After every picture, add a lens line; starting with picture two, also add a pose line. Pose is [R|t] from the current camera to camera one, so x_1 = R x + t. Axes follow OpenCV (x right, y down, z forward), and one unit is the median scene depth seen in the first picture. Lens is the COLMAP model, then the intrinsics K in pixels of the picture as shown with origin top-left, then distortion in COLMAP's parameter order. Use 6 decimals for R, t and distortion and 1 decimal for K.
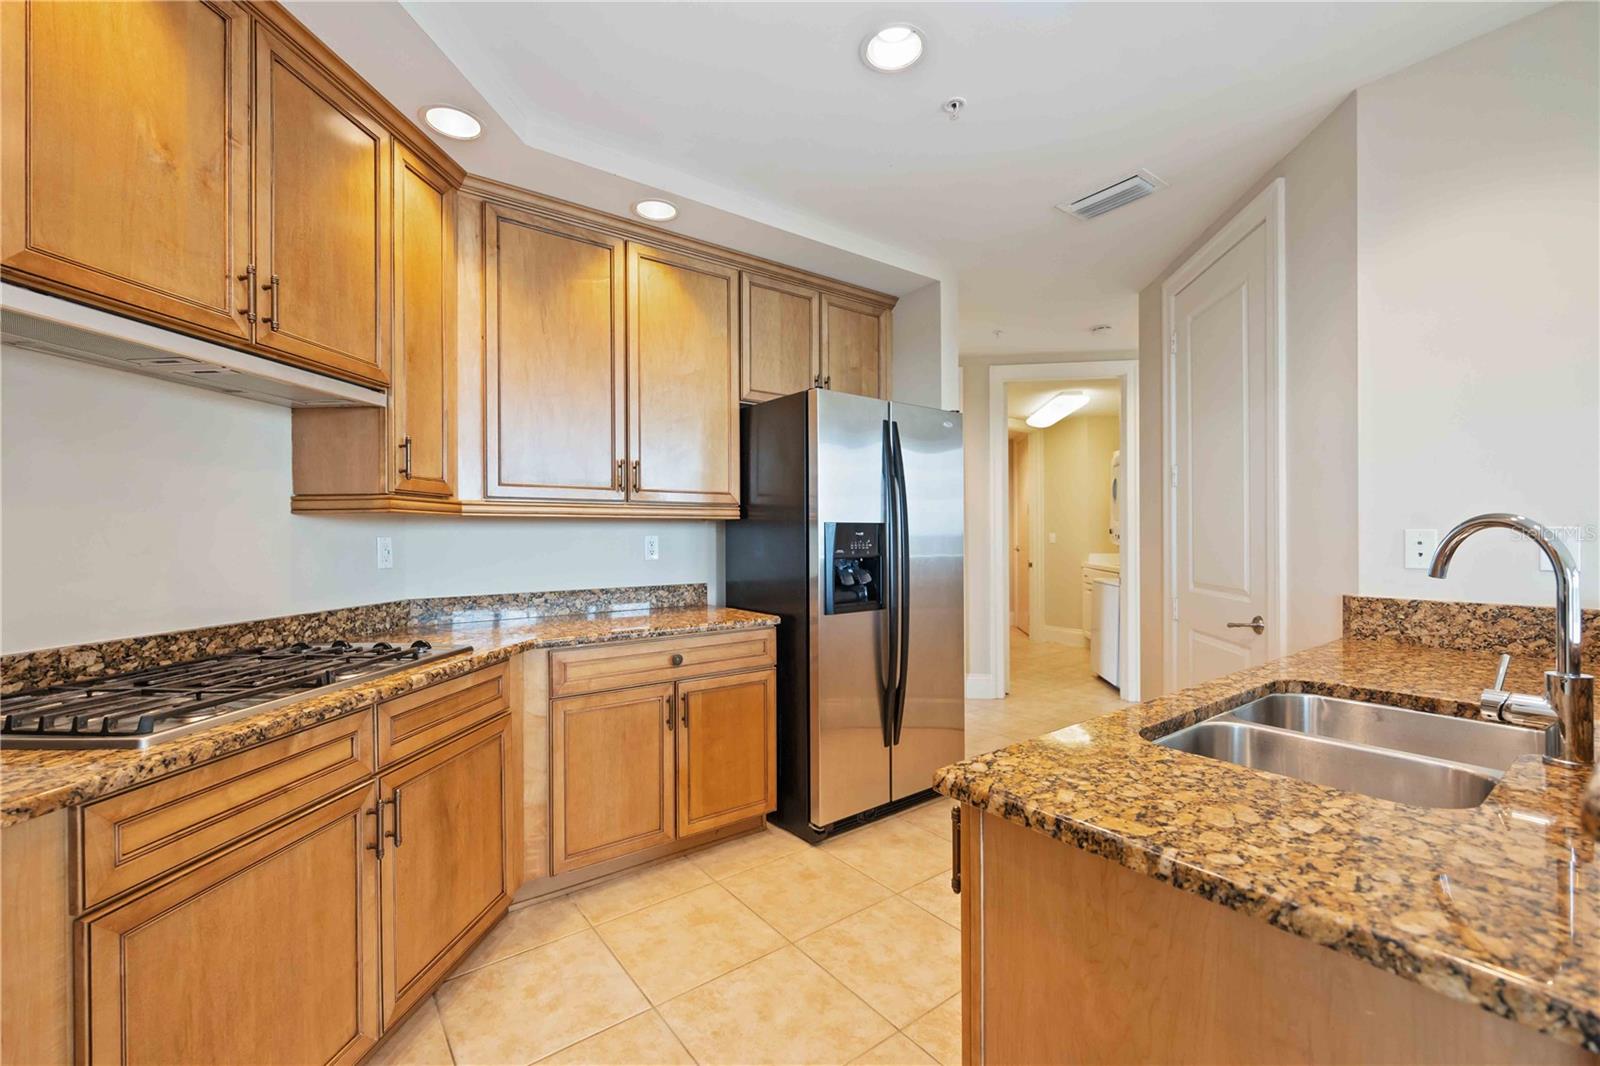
lens RADIAL K [[668.5, 0, 803.4], [0, 668.5, 535.0], [0, 0, 1]] dist [-0.001274, 0.000066]
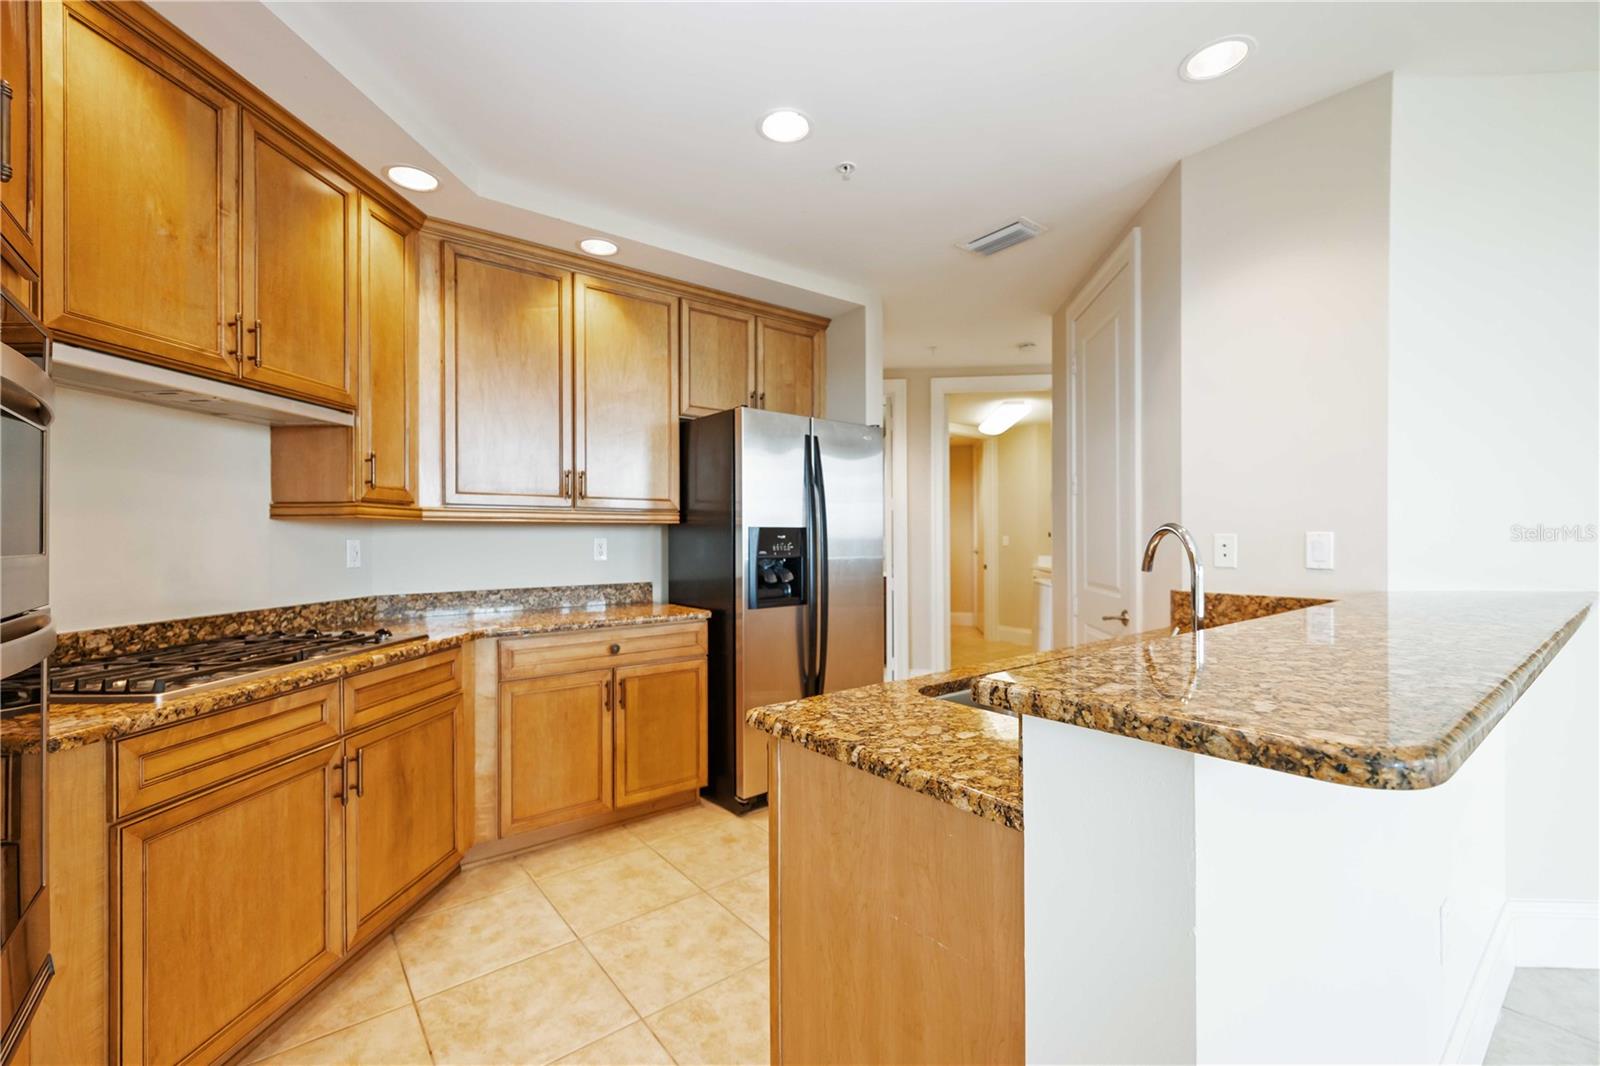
lens RADIAL K [[680.3, 0, 792.5], [0, 680.3, 535.3], [0, 0, 1]] dist [0.003999, 0.000002]
pose [[0.999981, 0.001082, 0.006132, 0.120277], [-0.001062, 0.999994, -0.003187, -0.001332], [-0.006135, 0.003180, 0.999976, -0.171964]]
